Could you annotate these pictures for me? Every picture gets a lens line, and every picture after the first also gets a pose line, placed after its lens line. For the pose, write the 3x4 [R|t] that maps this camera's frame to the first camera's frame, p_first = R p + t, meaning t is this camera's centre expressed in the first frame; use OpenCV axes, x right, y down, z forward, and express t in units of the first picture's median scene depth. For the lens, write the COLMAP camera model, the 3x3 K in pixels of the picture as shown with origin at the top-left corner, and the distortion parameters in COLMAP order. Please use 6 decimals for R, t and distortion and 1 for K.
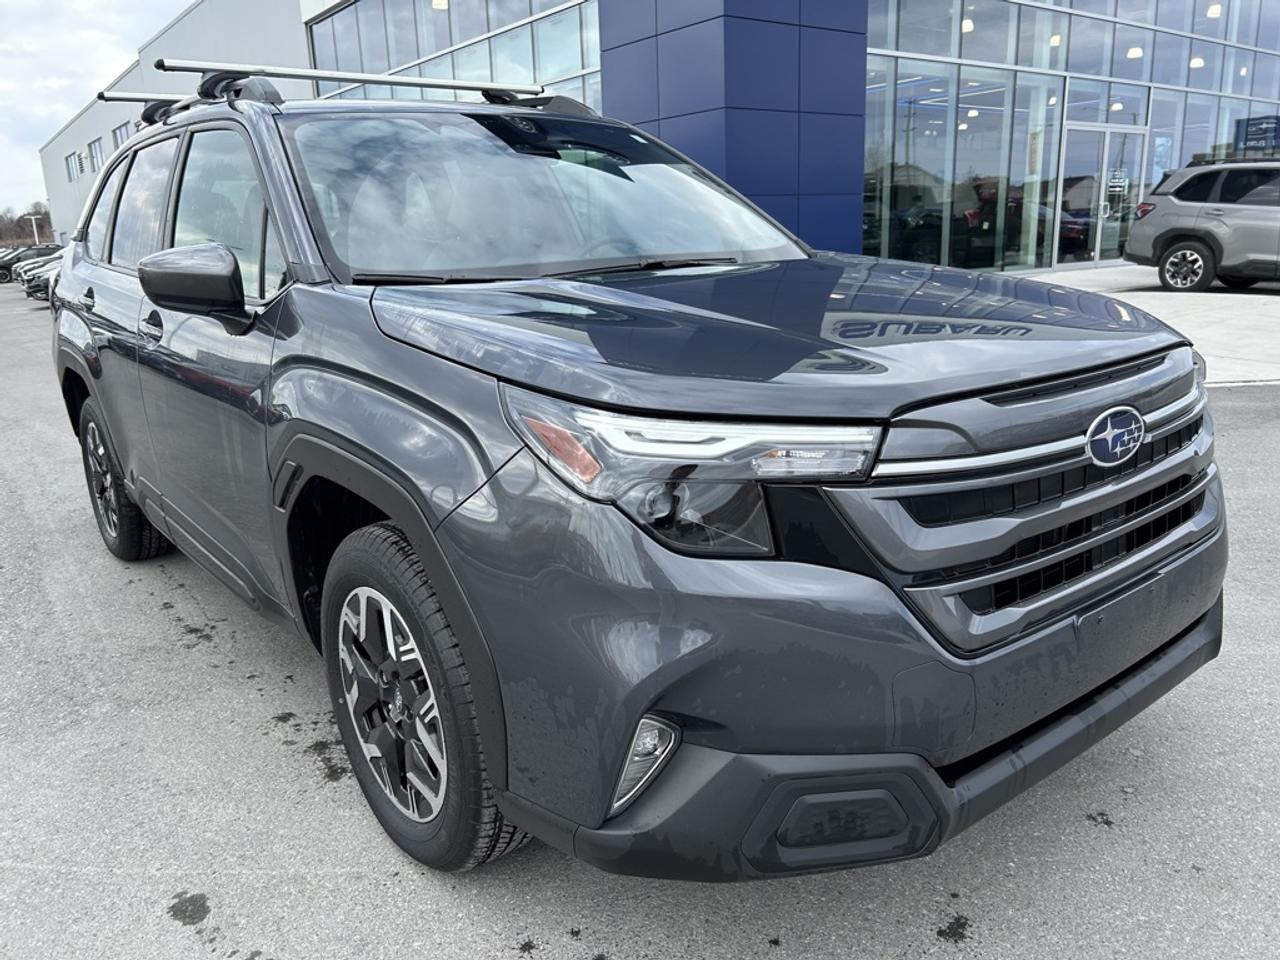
lens RADIAL K [[969.3, 0, 650.6], [0, 969.3, 458.1], [0, 0, 1]] dist [0.046958, -0.054690]
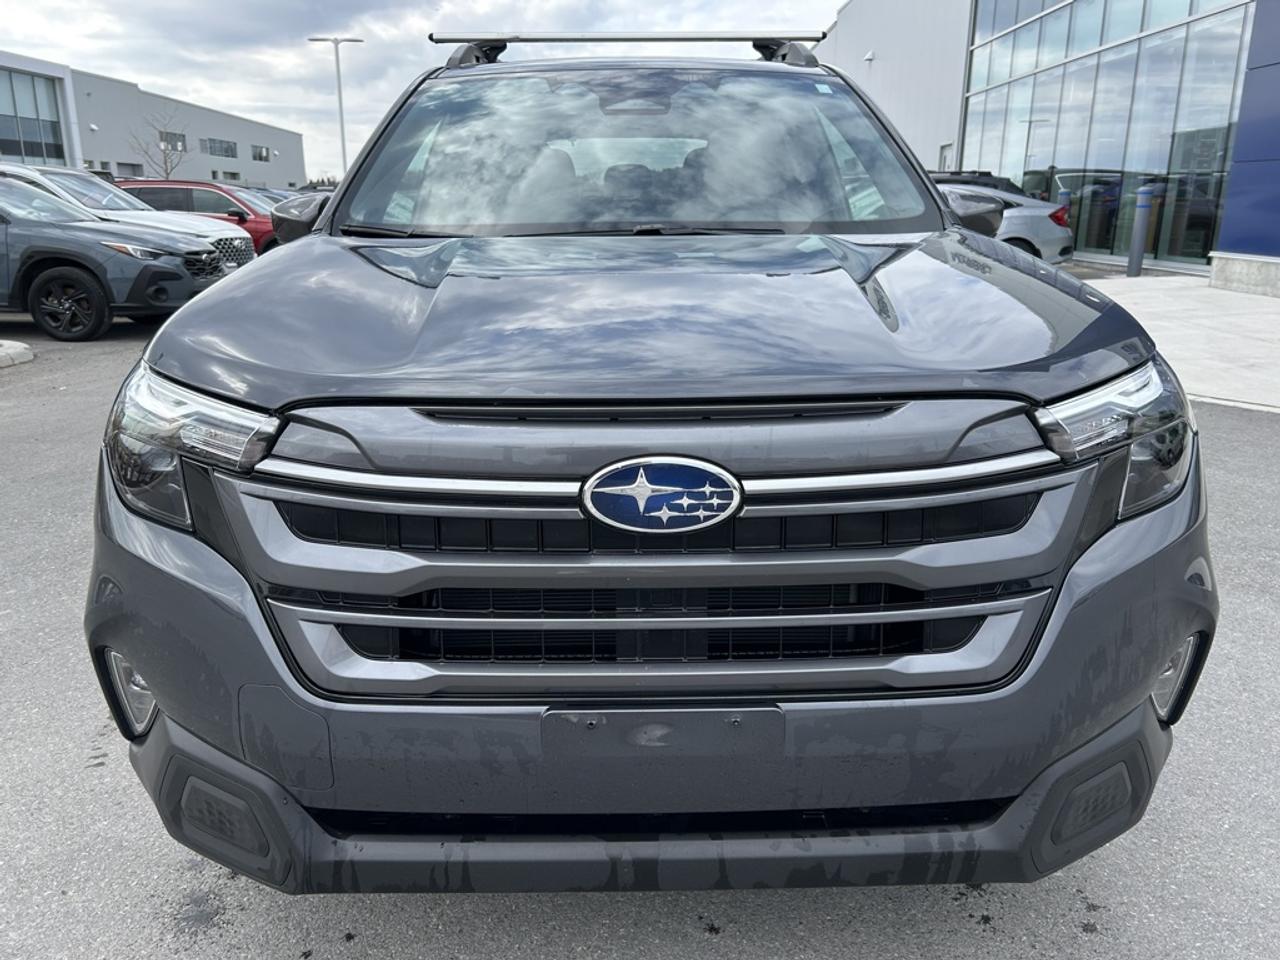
lens RADIAL K [[969.3, 0, 650.6], [0, 969.3, 458.1], [0, 0, 1]] dist [0.046958, -0.054690]
pose [[0.792418, 0.187643, -0.580400, 0.940285], [-0.165124, 0.981970, 0.092027, -0.122799], [0.587204, 0.022915, 0.809115, 0.424518]]
